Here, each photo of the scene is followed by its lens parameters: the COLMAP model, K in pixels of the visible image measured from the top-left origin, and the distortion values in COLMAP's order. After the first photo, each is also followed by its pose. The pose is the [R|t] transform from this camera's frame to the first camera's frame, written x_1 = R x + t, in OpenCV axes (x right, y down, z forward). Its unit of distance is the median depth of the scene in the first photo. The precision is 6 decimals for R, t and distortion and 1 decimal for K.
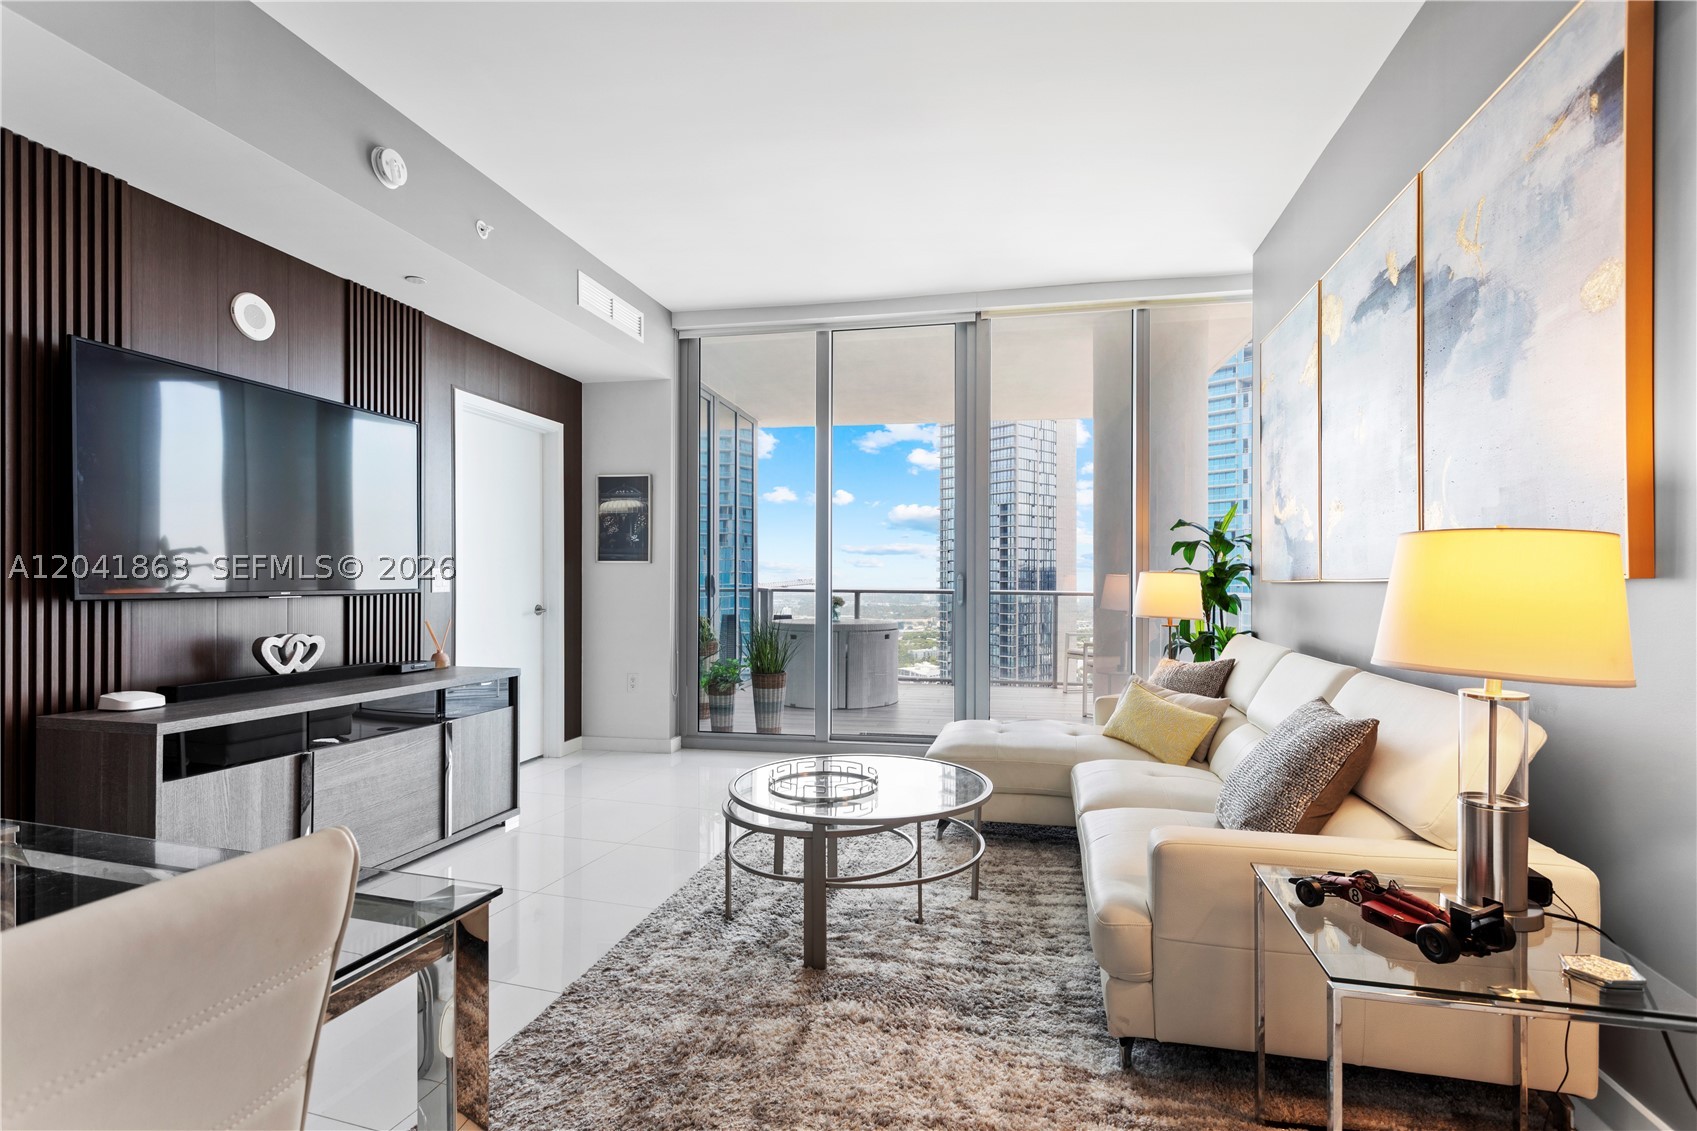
lens RADIAL K [[807.7, 0, 851.9], [0, 807.7, 575.4], [0, 0, 1]] dist [0.013059, -0.000511]
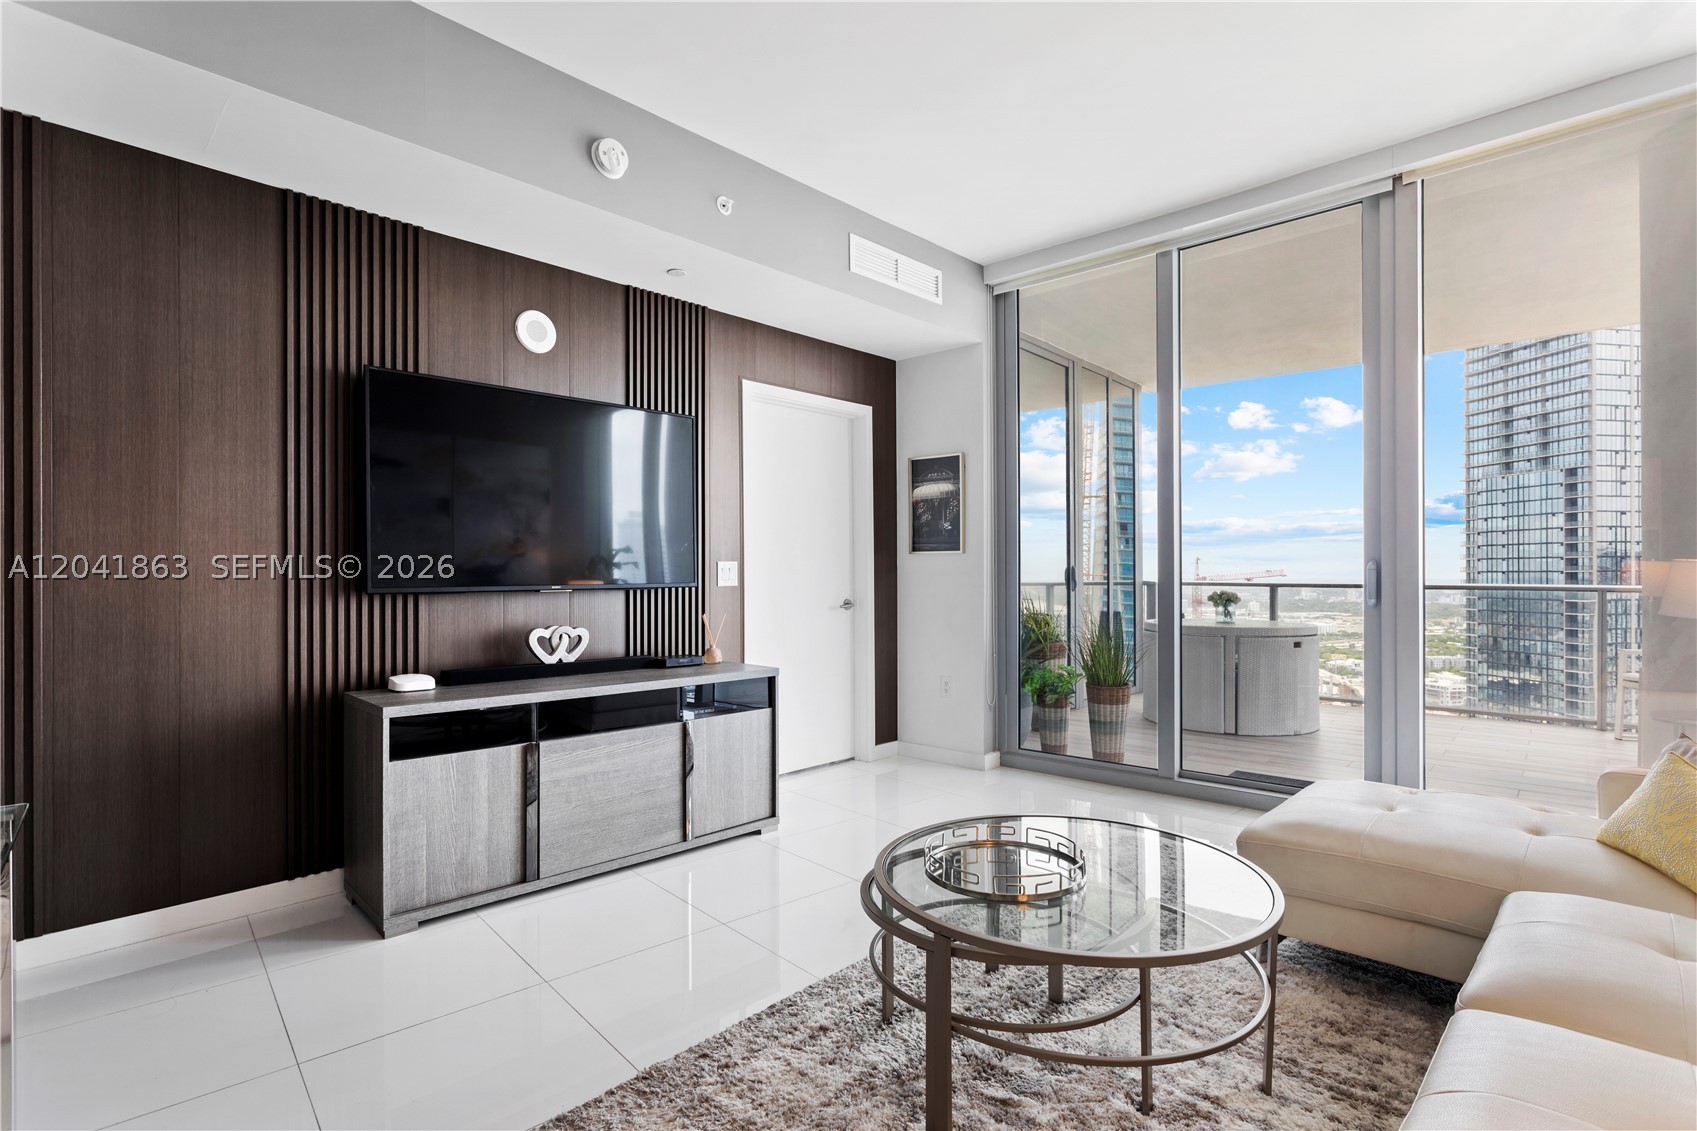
lens RADIAL K [[823.4, 0, 846.7], [0, 823.4, 569.7], [0, 0, 1]] dist [-0.014120, 0.008618]
pose [[0.858263, -0.008740, -0.513135, 0.157138], [0.009902, 0.999951, -0.000469, 0.003091], [0.513114, -0.004678, 0.858308, 0.243492]]
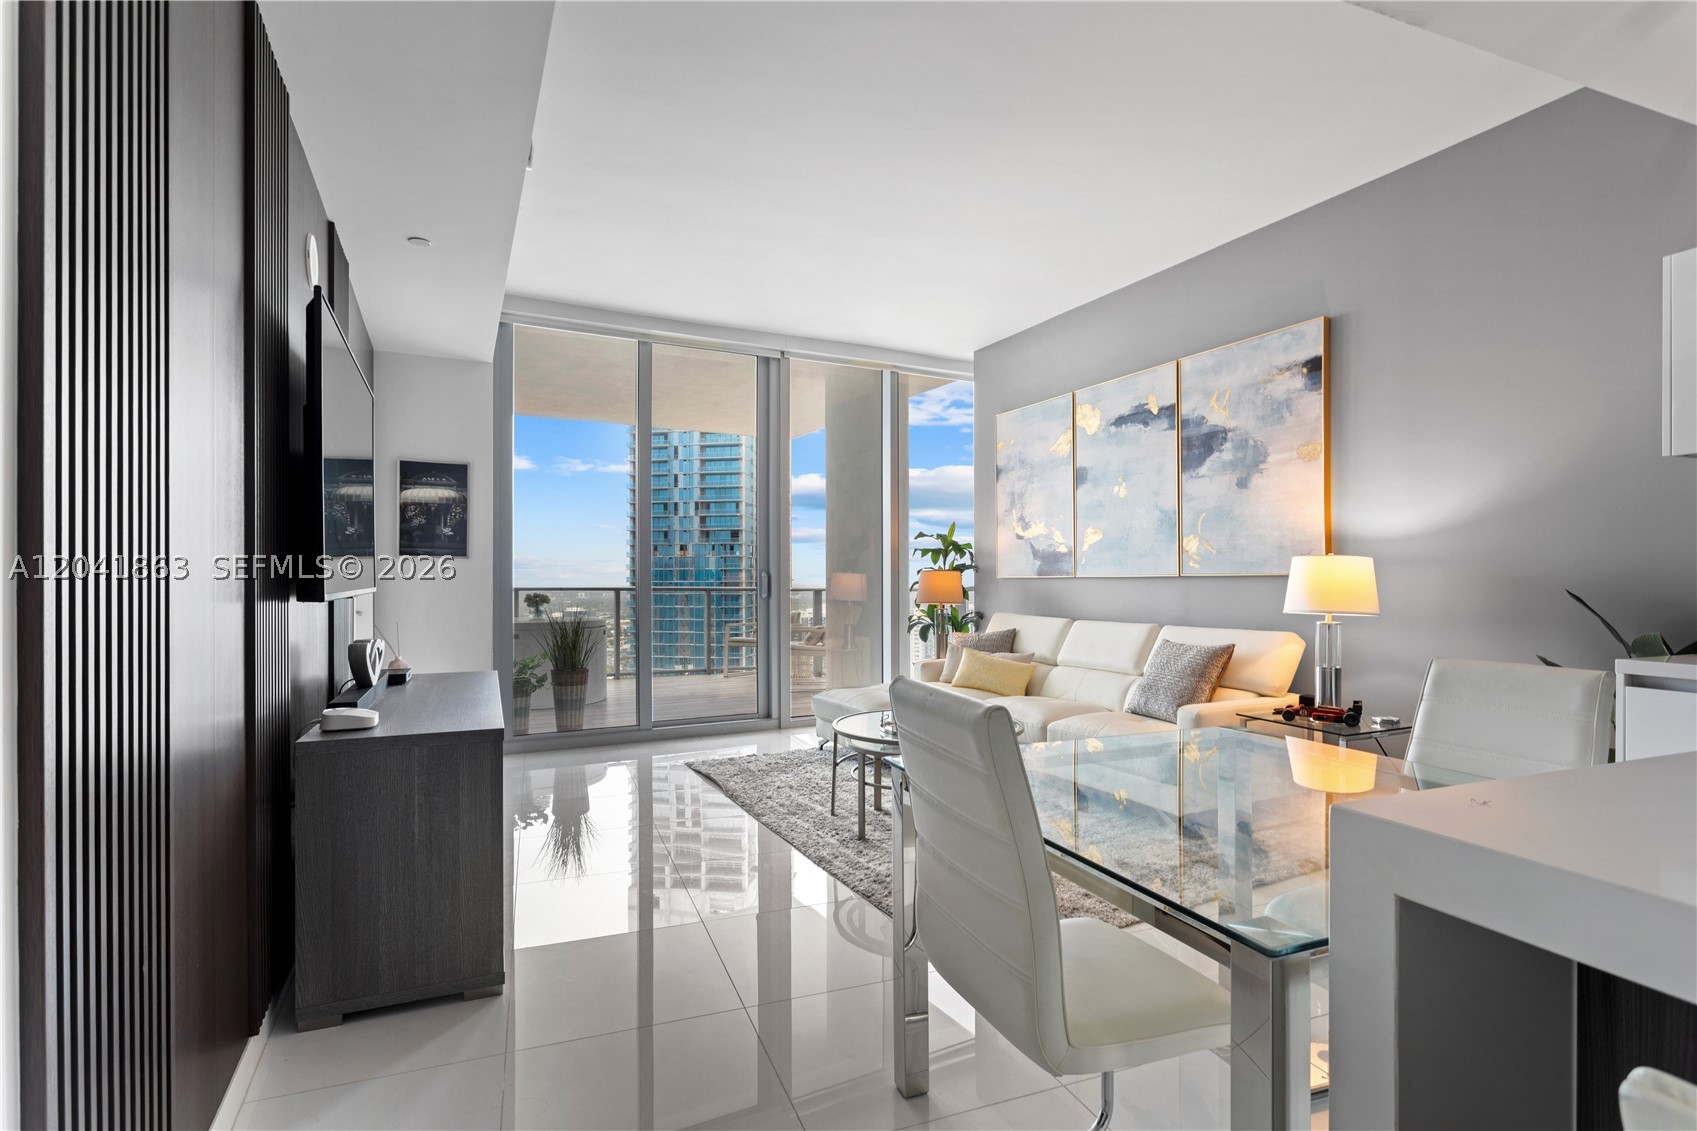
lens RADIAL K [[823.4, 0, 846.7], [0, 823.4, 569.7], [0, 0, 1]] dist [-0.014120, 0.008618]
pose [[0.778913, 0.003122, 0.627124, -0.756108], [-0.001541, 0.999994, -0.003064, -0.001102], [-0.627130, 0.001420, 0.778914, -0.000491]]
